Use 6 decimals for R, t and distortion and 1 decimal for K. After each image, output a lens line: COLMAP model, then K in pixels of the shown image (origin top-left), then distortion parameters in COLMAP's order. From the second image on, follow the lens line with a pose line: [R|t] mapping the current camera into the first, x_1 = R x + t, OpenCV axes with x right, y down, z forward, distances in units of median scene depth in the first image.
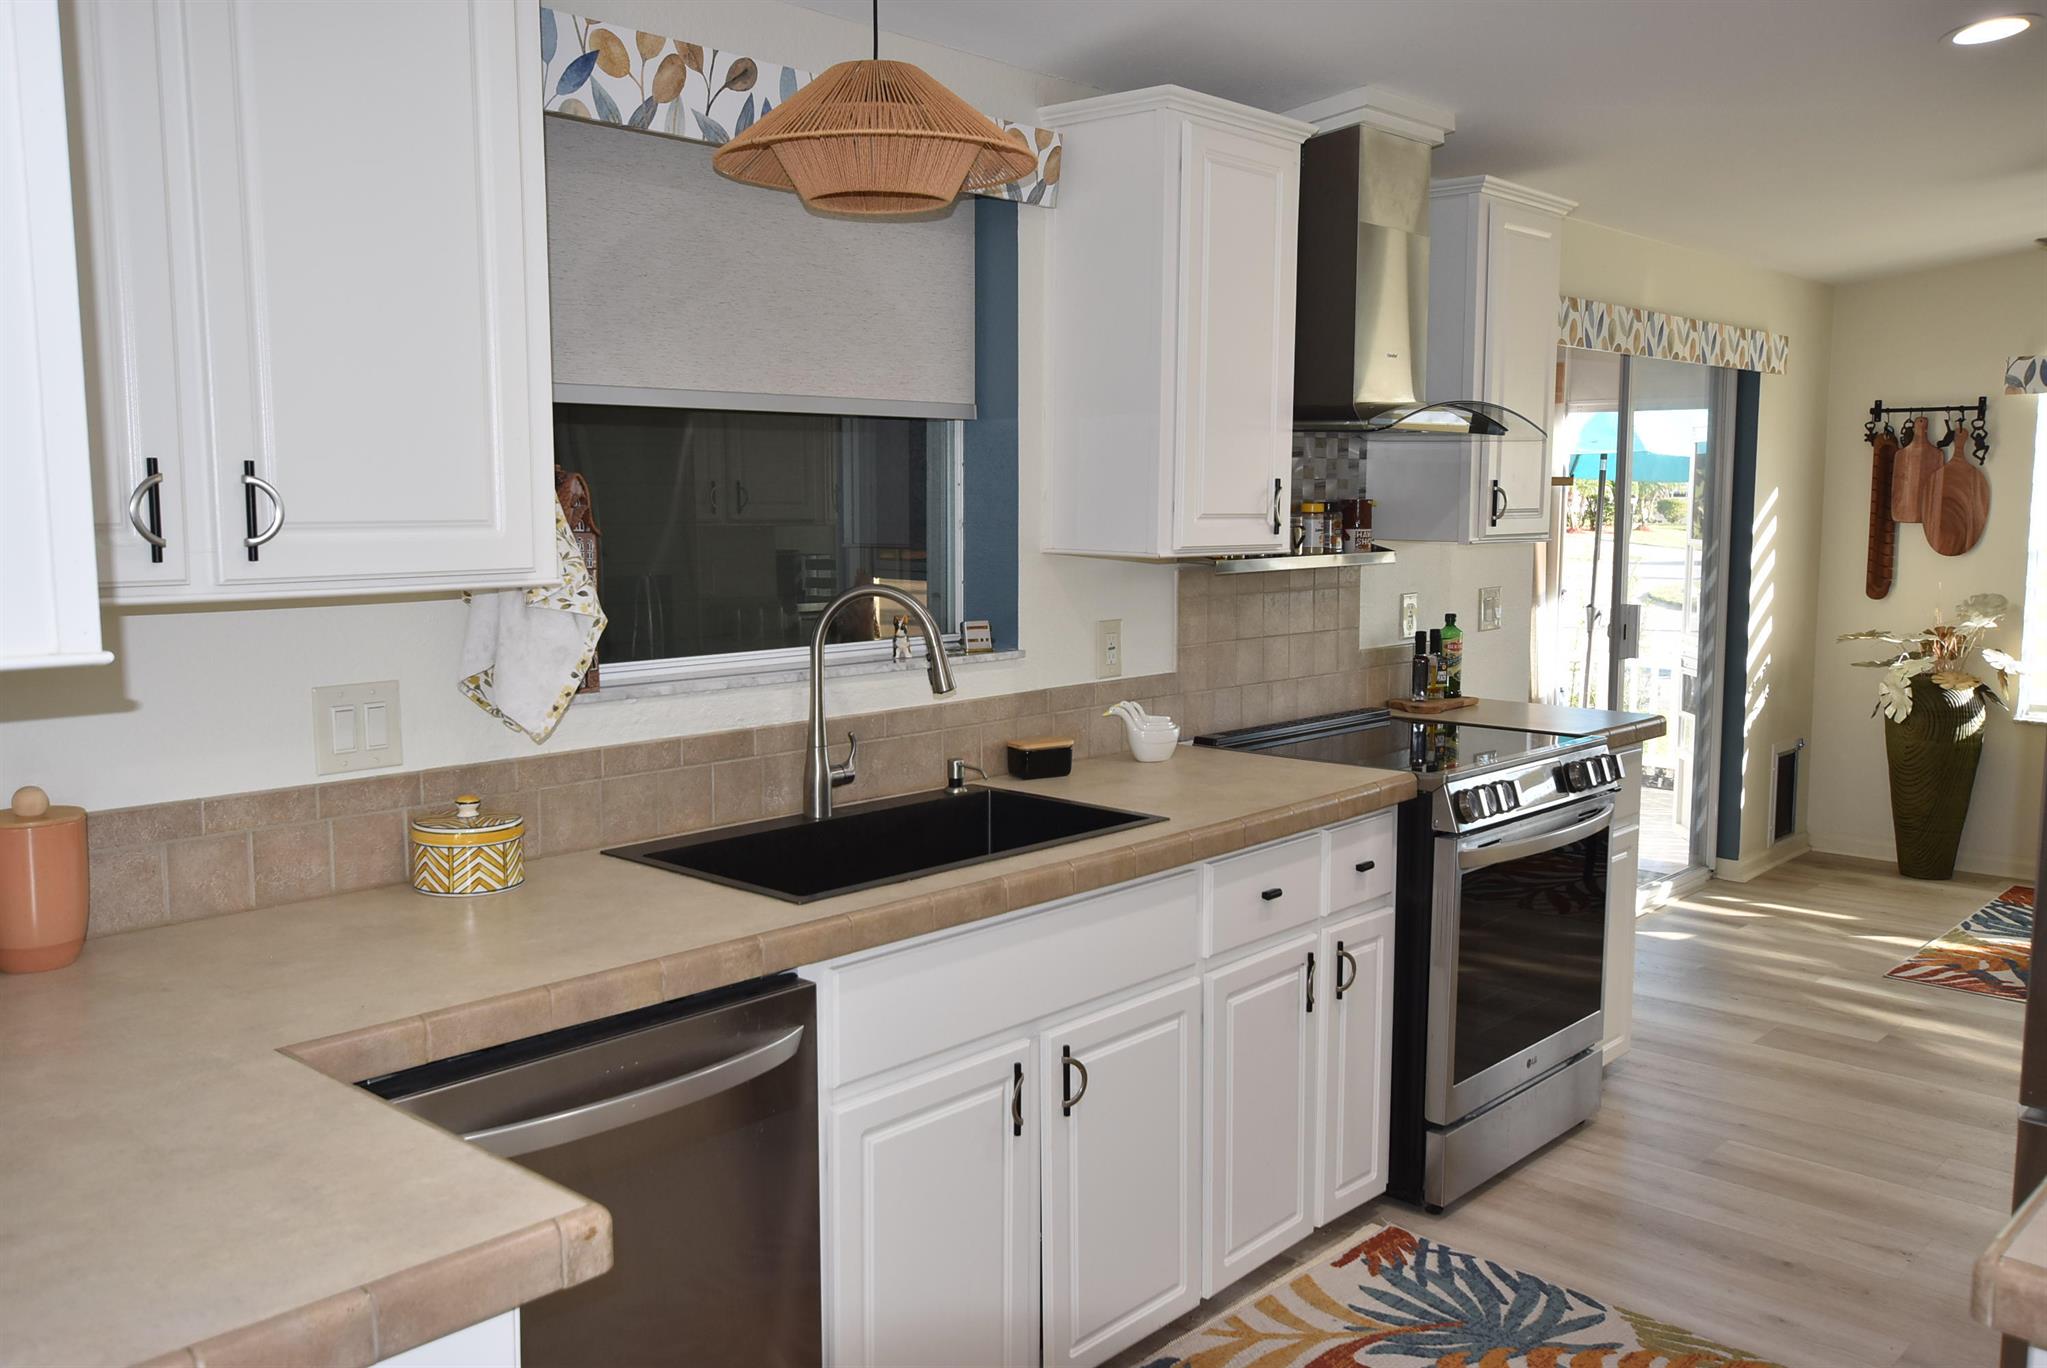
lens RADIAL K [[1710.0, 0, 1029.9], [0, 1710.0, 673.5], [0, 0, 1]] dist [0.010225, 0.049856]
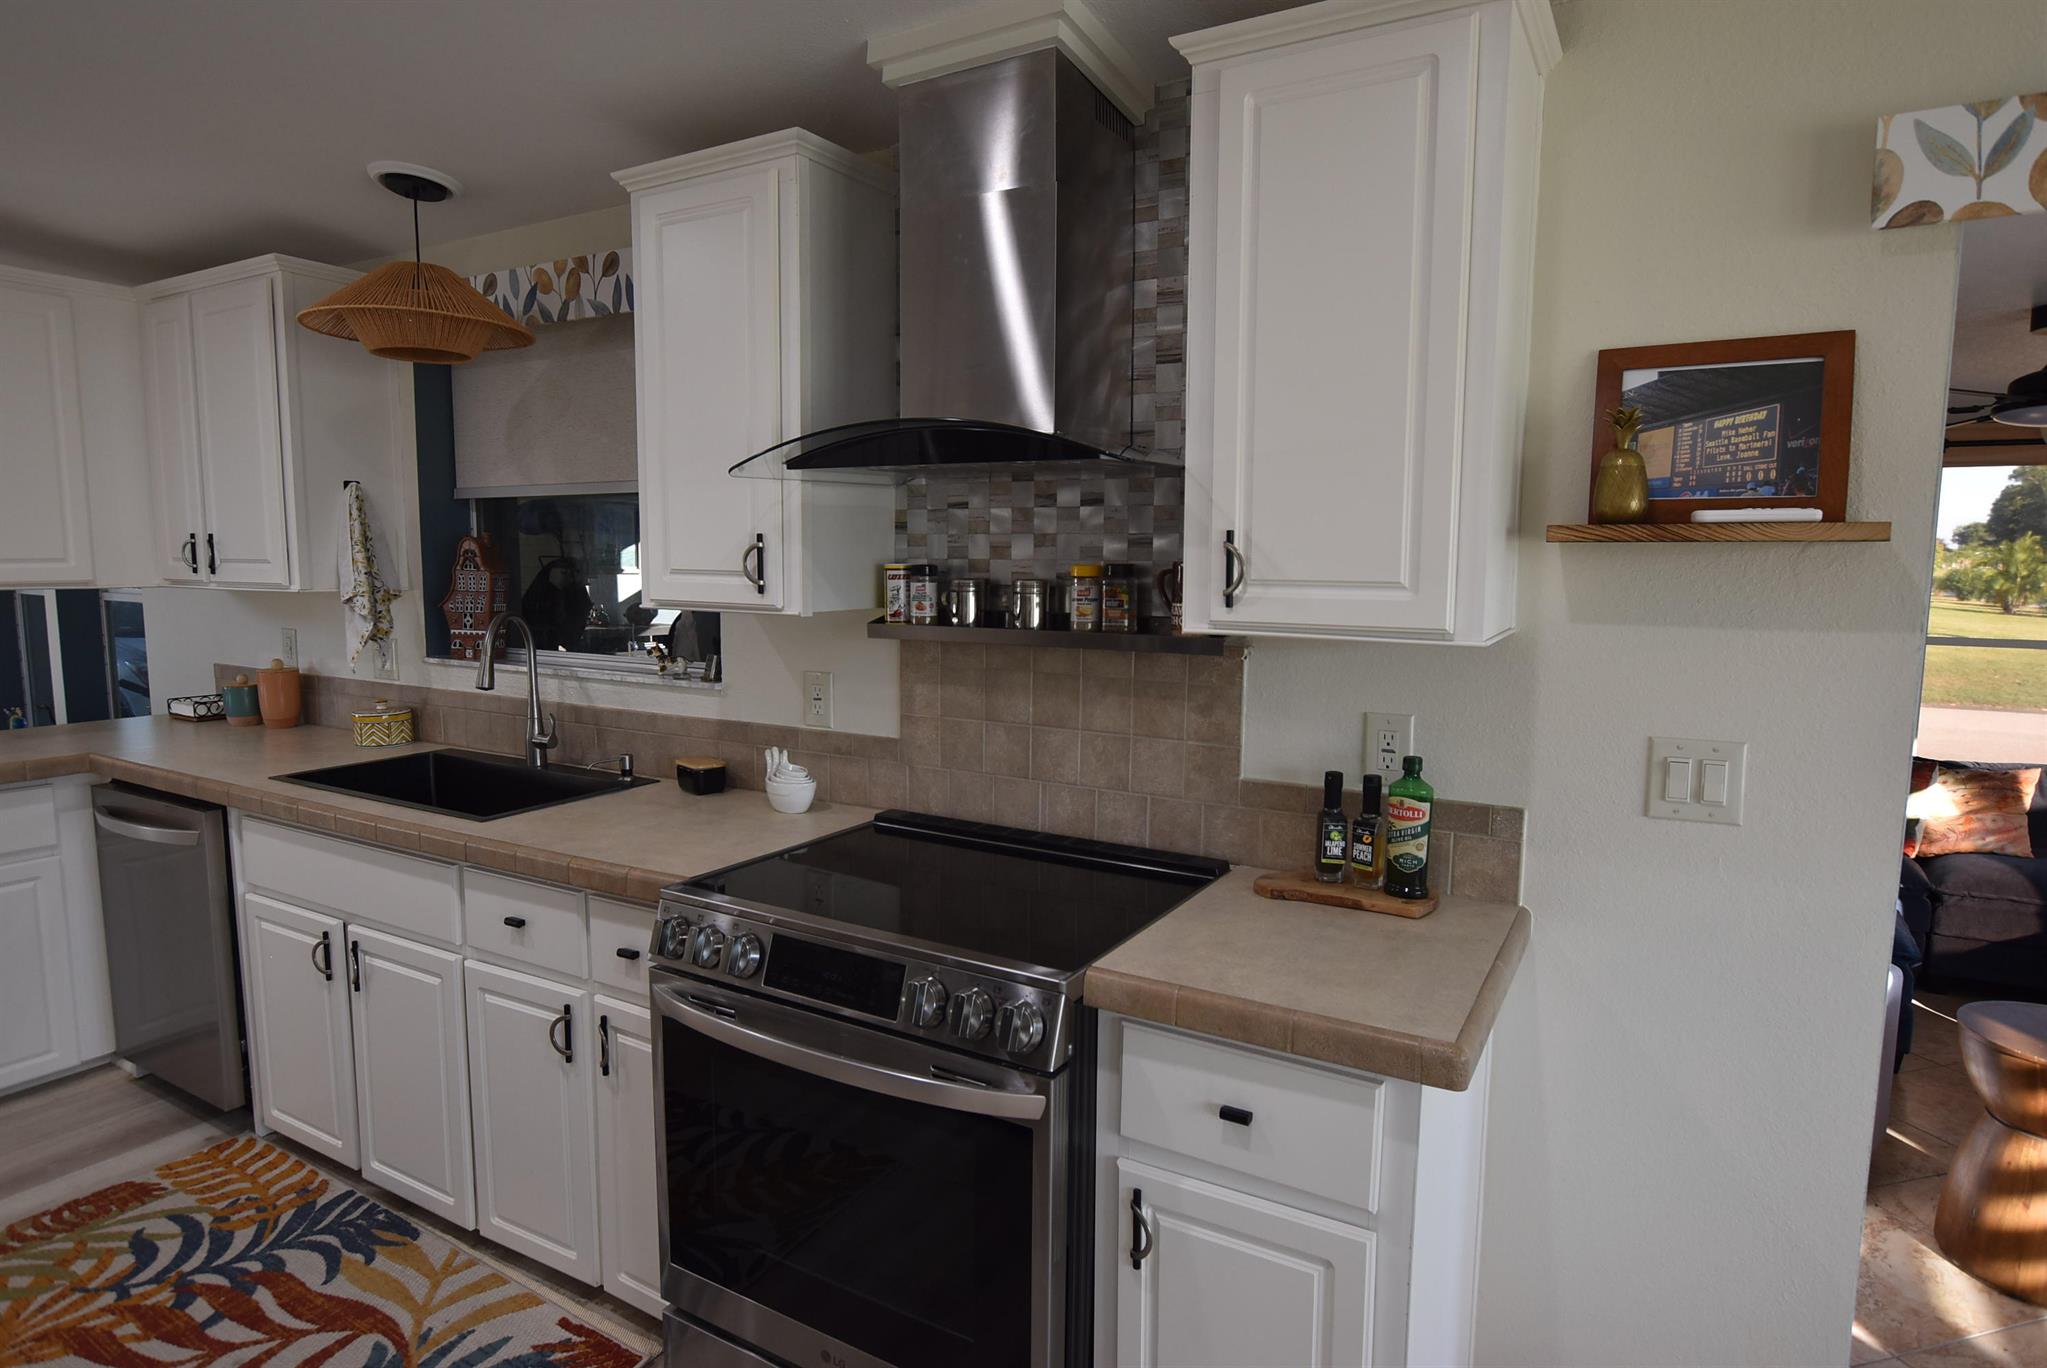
lens RADIAL K [[1158.4, 0, 1016.0], [0, 1158.4, 696.1], [0, 0, 1]] dist [0.019744, -0.000259]
pose [[0.178967, 0.121017, -0.976384, 0.819249], [-0.108373, 0.988792, 0.102690, -0.110521], [0.977868, 0.087435, 0.190076, 1.060945]]
